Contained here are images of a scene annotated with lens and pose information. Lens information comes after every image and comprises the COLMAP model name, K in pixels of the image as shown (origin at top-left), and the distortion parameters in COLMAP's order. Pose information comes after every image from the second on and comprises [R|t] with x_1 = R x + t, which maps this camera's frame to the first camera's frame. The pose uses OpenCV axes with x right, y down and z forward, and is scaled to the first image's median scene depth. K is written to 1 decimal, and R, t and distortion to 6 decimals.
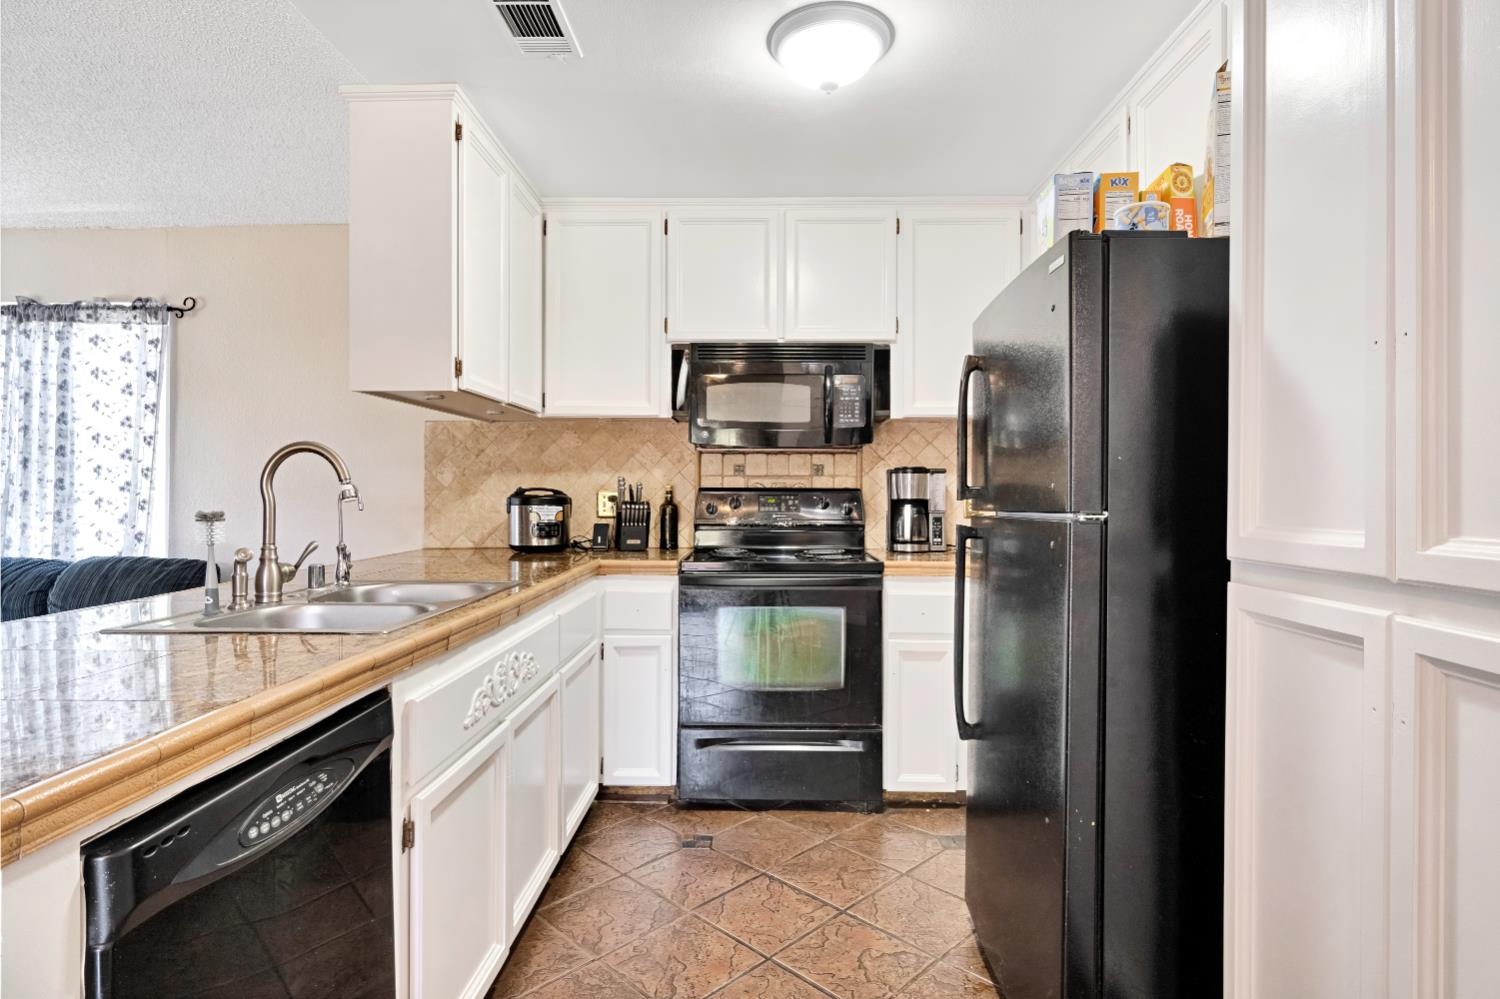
lens RADIAL K [[773.5, 0, 745.6], [0, 773.5, 494.6], [0, 0, 1]] dist [-0.003567, 0.001780]
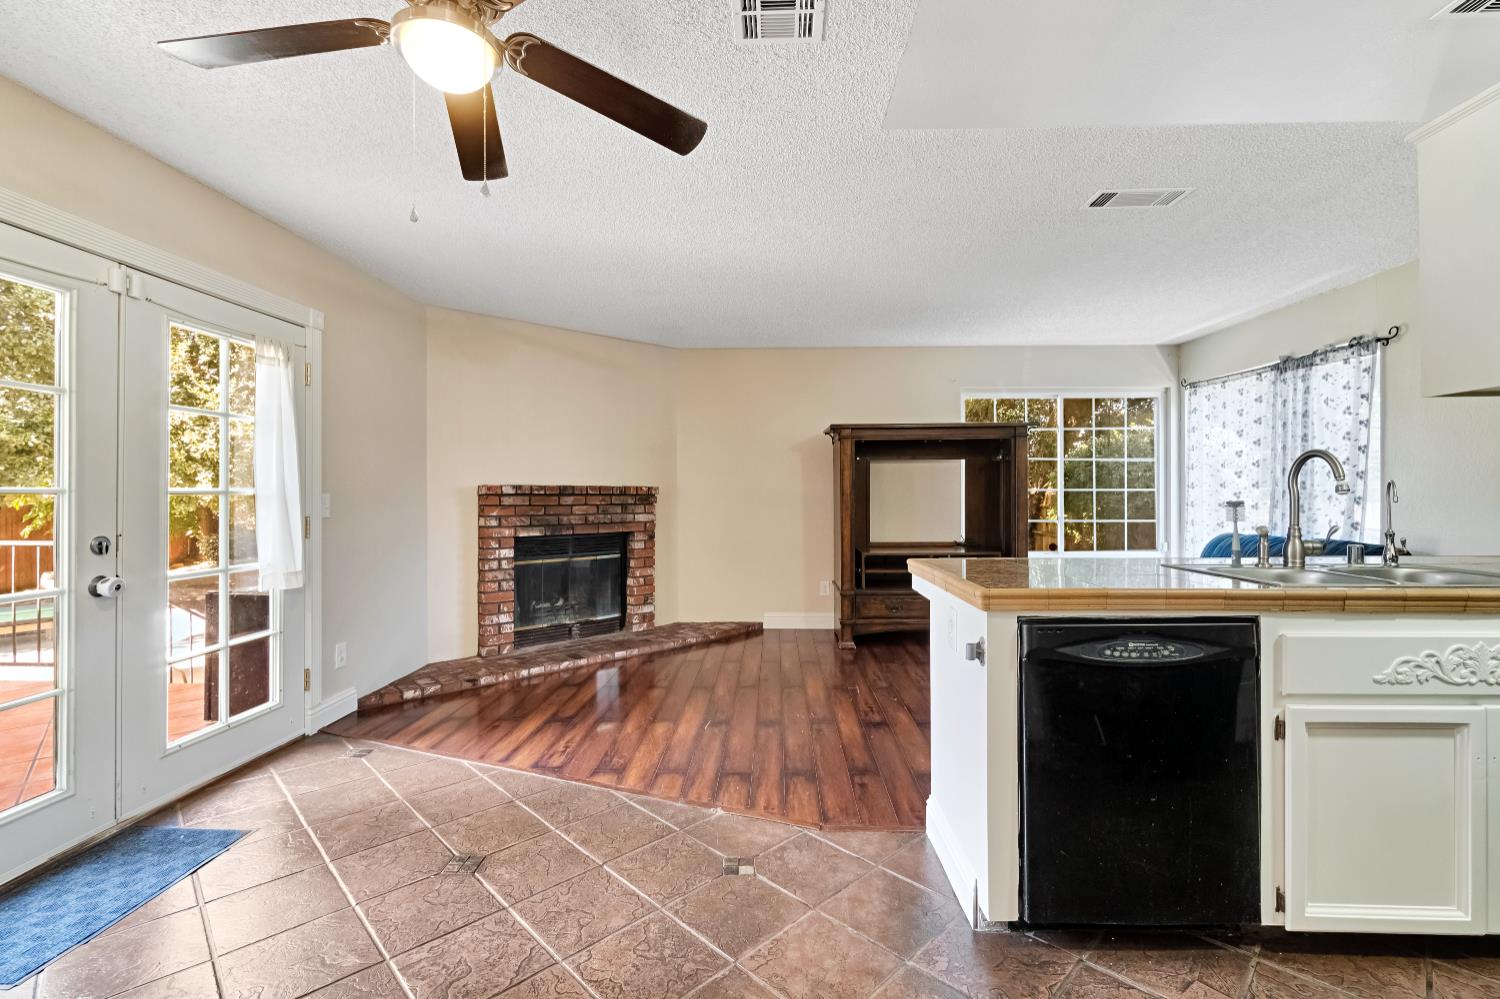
lens RADIAL K [[668.0, 0, 760.9], [0, 668.0, 492.8], [0, 0, 1]] dist [-0.006126, 0.001578]
pose [[0.007616, -0.006994, -0.999947, 0.323313], [0.000578, 0.999975, -0.006989, 0.007864], [0.999971, -0.000525, 0.007620, 0.019736]]
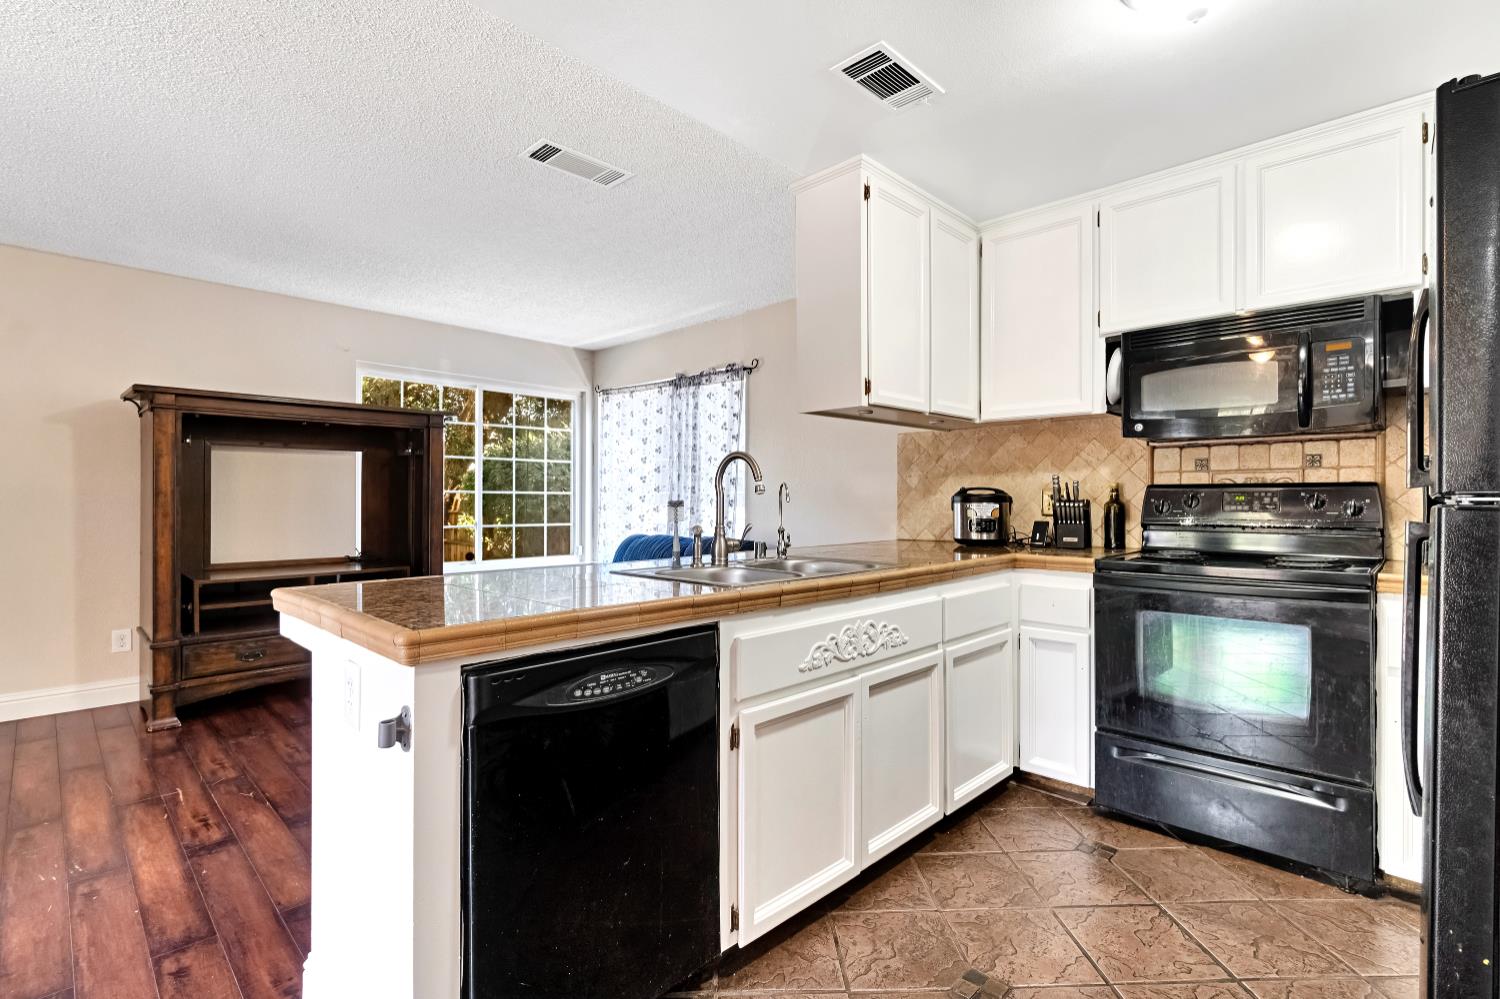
lens RADIAL K [[694.7, 0, 756.2], [0, 694.7, 498.5], [0, 0, 1]] dist [0.007776, -0.003975]
pose [[0.735443, -0.004171, -0.677574, 0.171986], [-0.000335, 0.999979, -0.006520, 0.014020], [0.677587, 0.005022, 0.735426, 0.057128]]
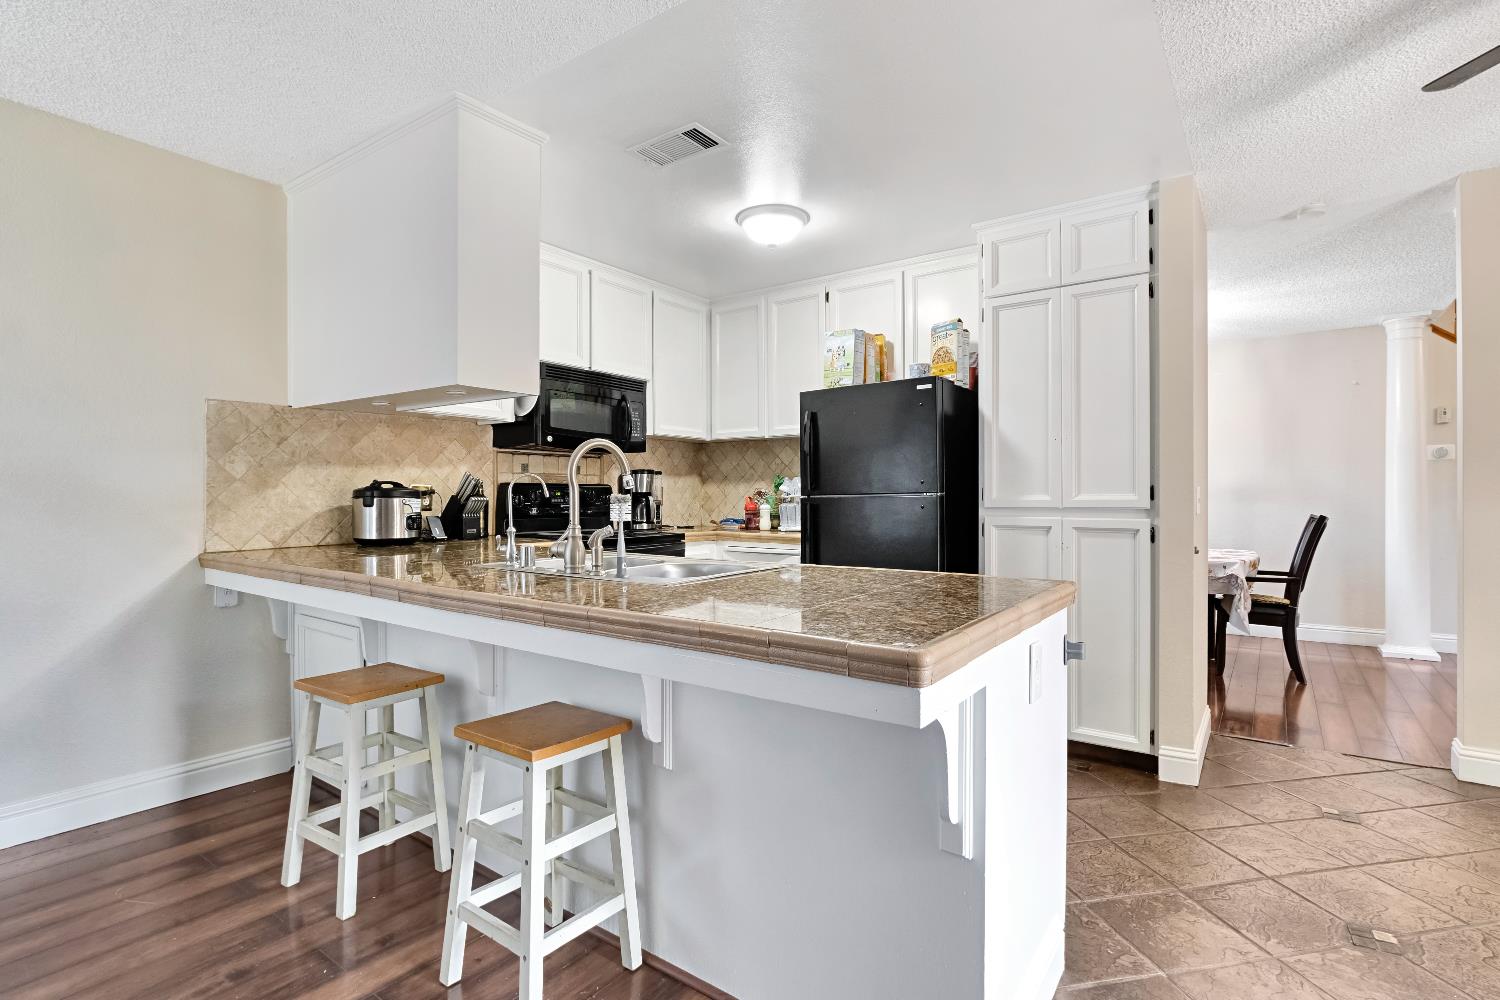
lens RADIAL K [[732.3, 0, 755.3], [0, 732.3, 499.1], [0, 0, 1]] dist [-0.006959, -0.000738]
pose [[0.563367, -0.007649, 0.826171, -0.796185], [0.006163, 0.999968, 0.005056, 0.013085], [-0.826184, 0.002243, 0.563396, 0.079944]]
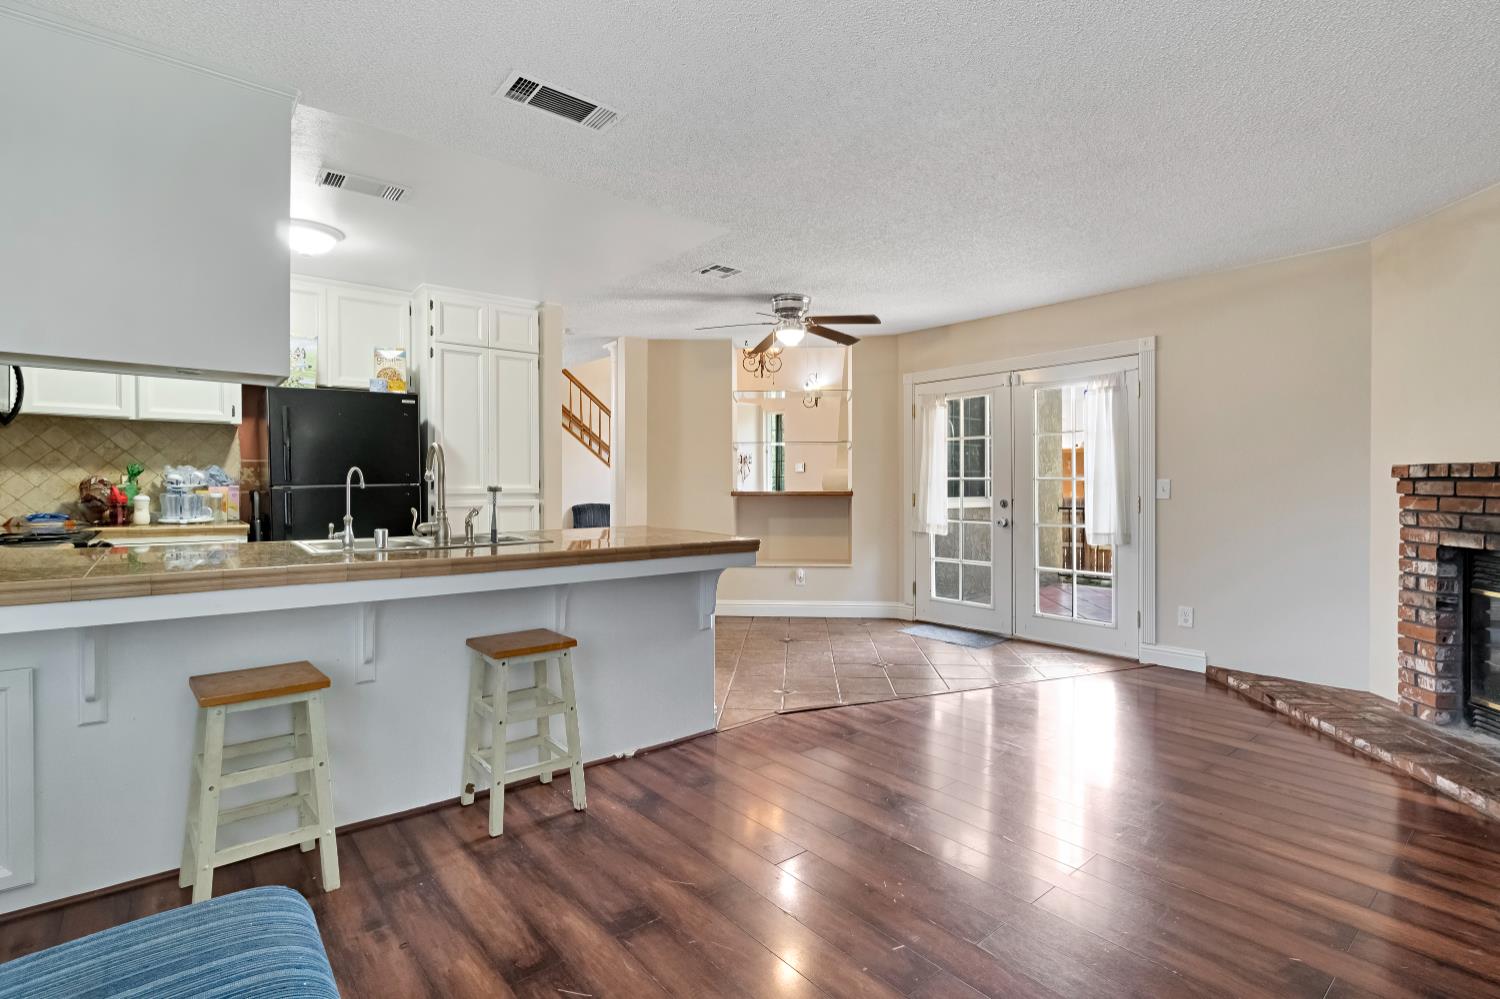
lens RADIAL K [[732.3, 0, 739.9], [0, 732.3, 505.1], [0, 0, 1]] dist [-0.006959, -0.000738]
pose [[-0.654094, -0.026455, 0.755950, -1.209497], [-0.001151, 0.999422, 0.033980, 0.004482], [-0.756412, 0.021356, -0.653747, 0.864088]]
